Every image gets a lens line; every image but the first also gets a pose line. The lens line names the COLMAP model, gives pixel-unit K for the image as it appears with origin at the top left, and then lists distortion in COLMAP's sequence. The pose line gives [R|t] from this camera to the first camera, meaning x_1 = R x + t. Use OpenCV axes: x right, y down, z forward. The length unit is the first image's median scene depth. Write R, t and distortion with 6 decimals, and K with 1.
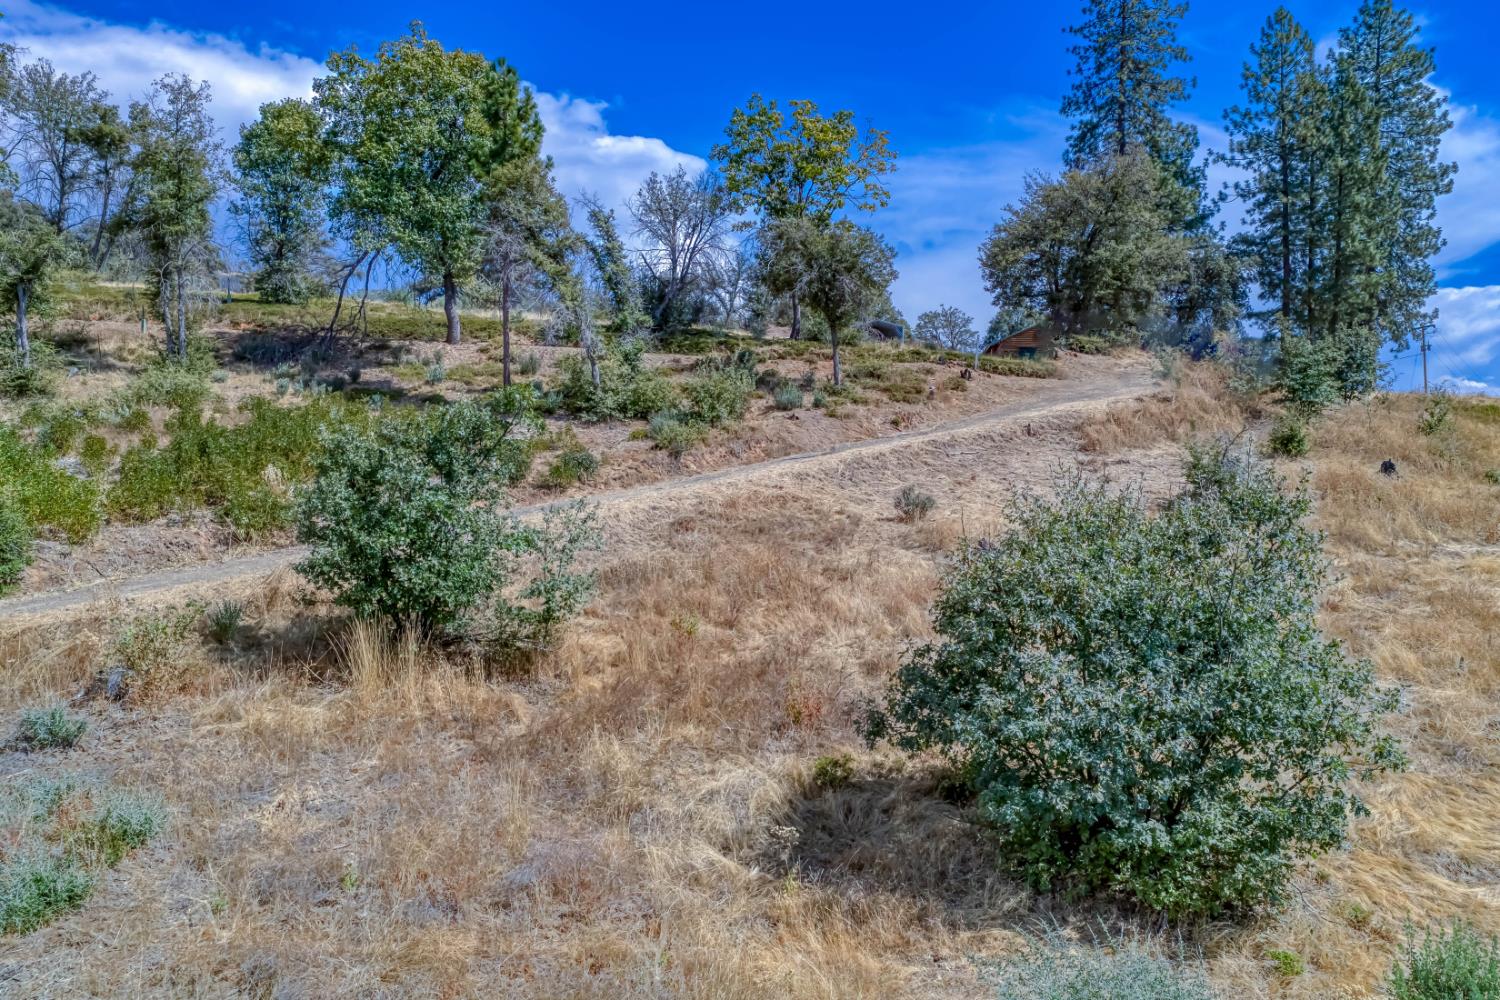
lens RADIAL K [[1247.6, 0, 791.9], [0, 1247.6, 505.6], [0, 0, 1]] dist [0.064220, 0.001712]
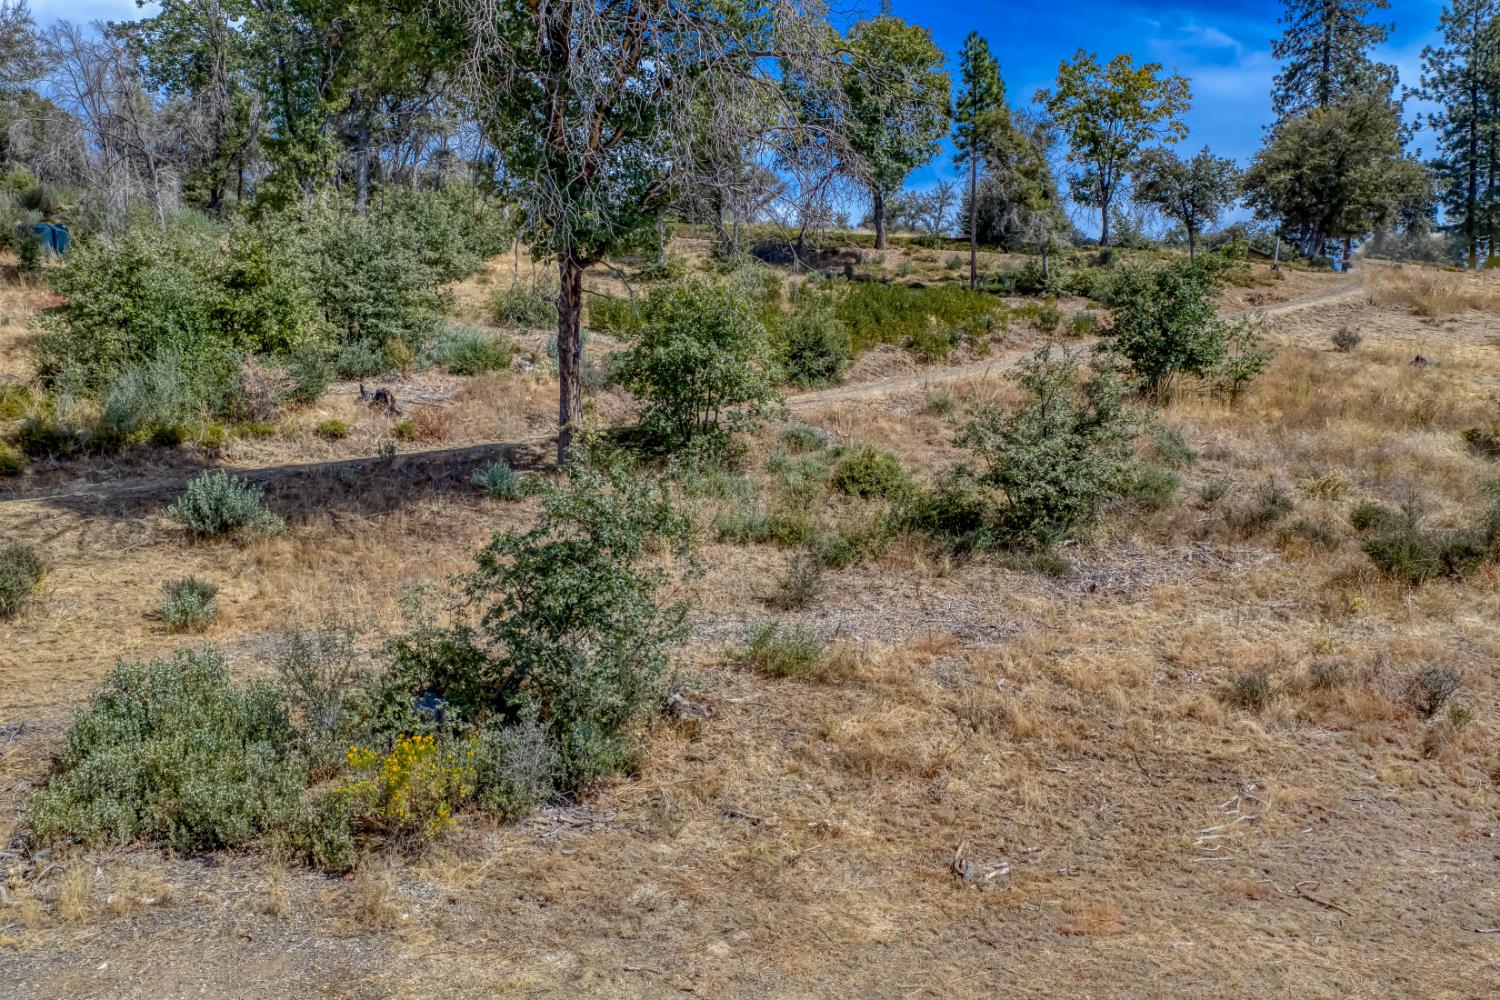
lens RADIAL K [[1257.6, 0, 780.0], [0, 1257.6, 511.6], [0, 0, 1]] dist [-0.041009, 0.118651]
pose [[0.999022, -0.000232, -0.044212, -0.192215], [0.002566, 0.998605, 0.052748, 0.046389], [0.044138, -0.052810, 0.997629, -0.198171]]
